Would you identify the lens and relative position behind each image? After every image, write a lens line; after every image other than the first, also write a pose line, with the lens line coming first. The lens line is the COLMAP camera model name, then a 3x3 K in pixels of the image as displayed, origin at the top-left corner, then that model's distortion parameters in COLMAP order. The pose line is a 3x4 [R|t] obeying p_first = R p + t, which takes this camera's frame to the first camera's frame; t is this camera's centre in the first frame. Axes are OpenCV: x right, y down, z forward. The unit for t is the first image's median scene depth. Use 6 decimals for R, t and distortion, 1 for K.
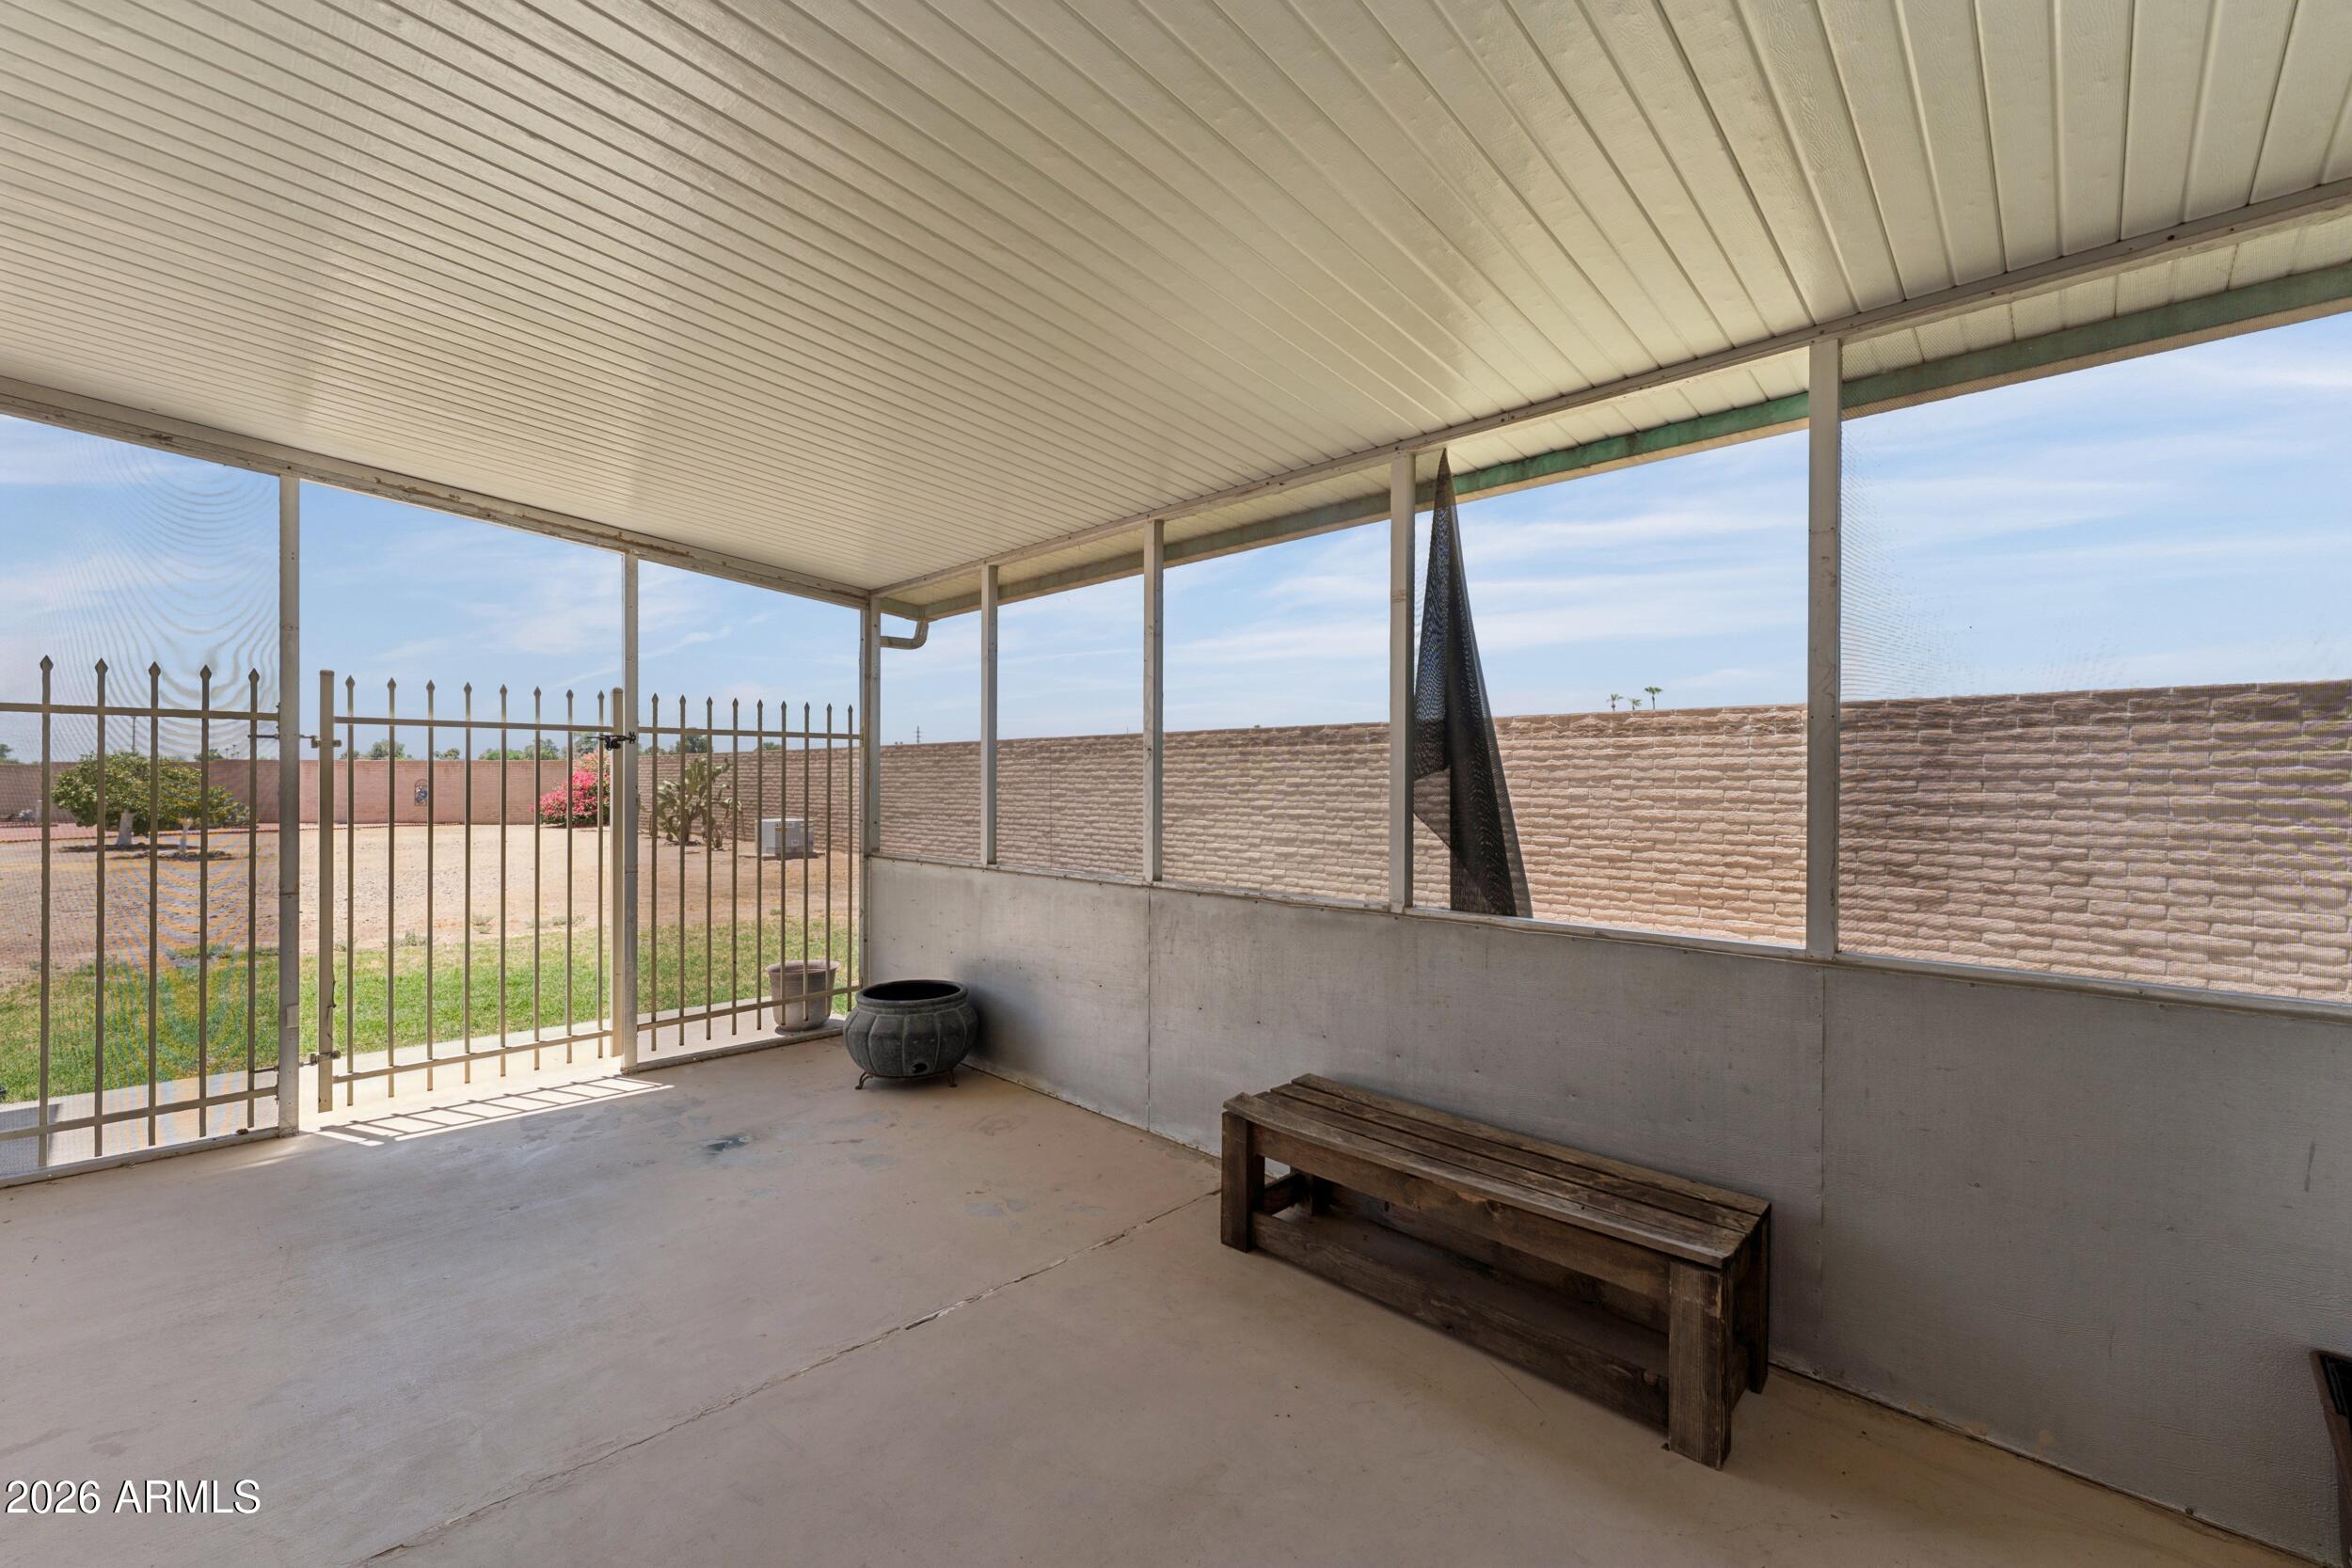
lens RADIAL K [[953.3, 0, 1175.2], [0, 953.3, 779.9], [0, 0, 1]] dist [-0.001076, 0.000545]
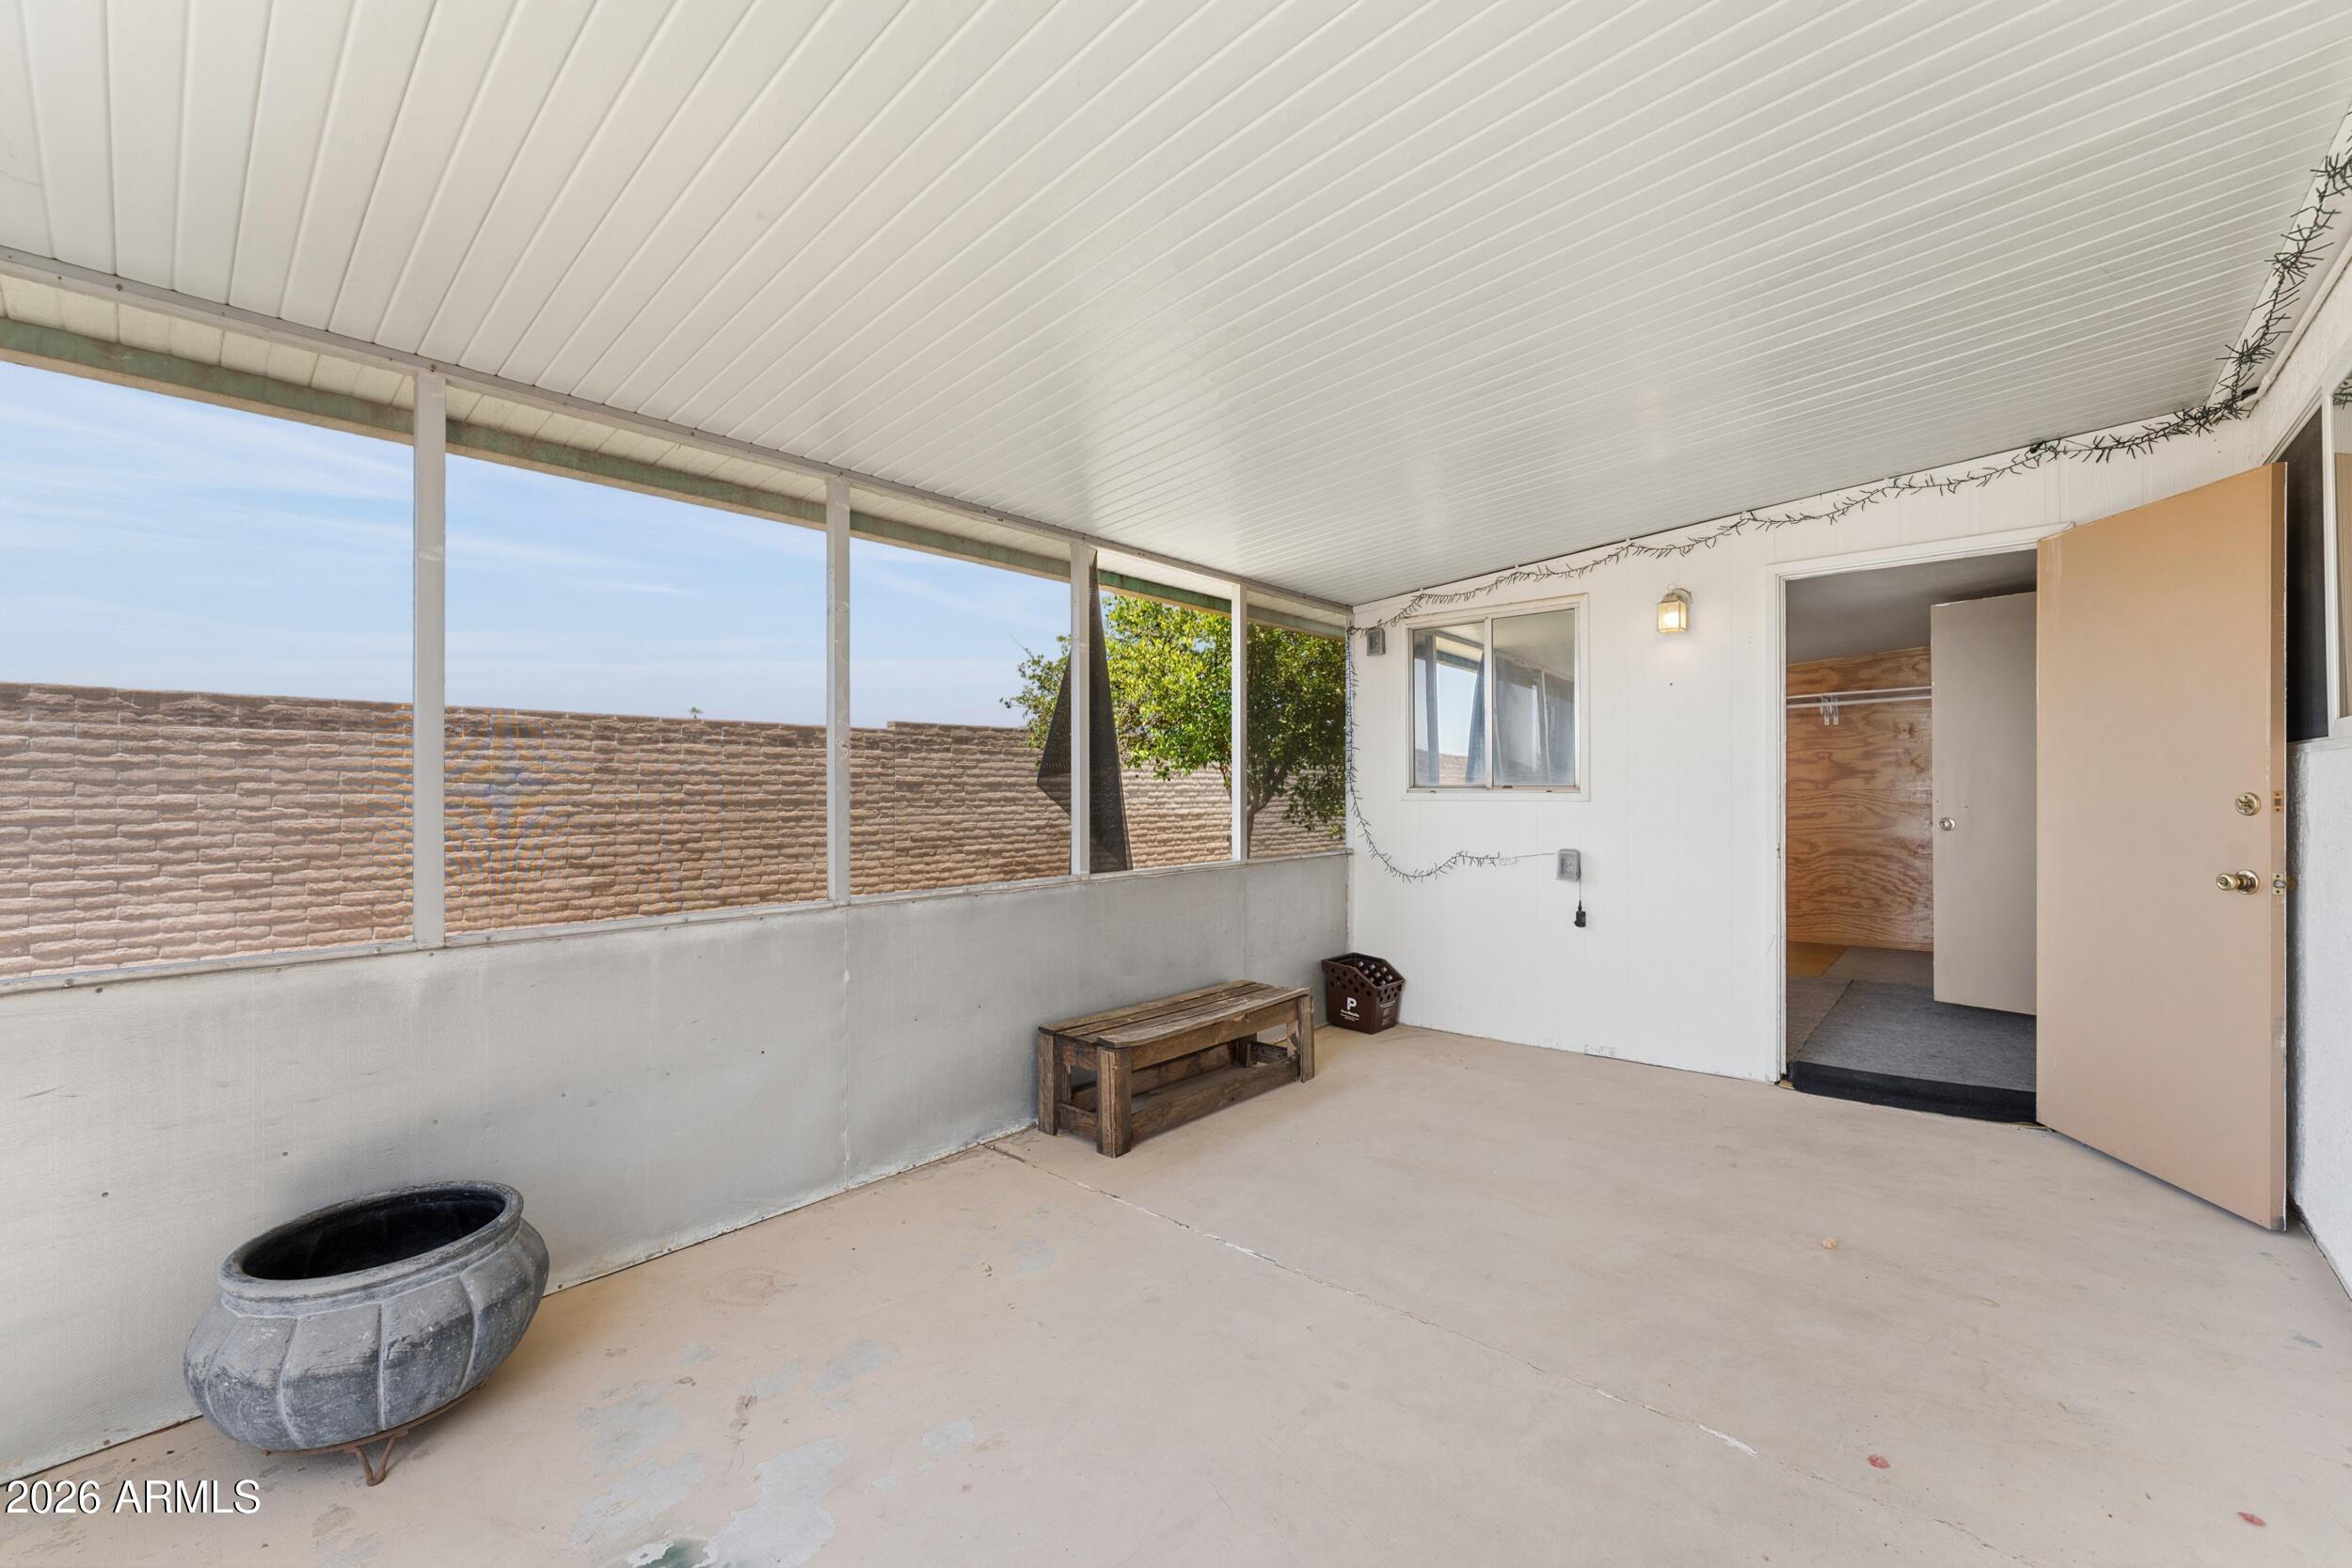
lens RADIAL K [[953.3, 0, 1174.5], [0, 953.3, 784.6], [0, 0, 1]] dist [-0.001076, 0.000545]
pose [[-0.045994, -0.000198, 0.998942, -0.413752], [-0.000527, 1.000000, 0.000174, 0.001113], [-0.998942, -0.000518, -0.045994, 0.342438]]
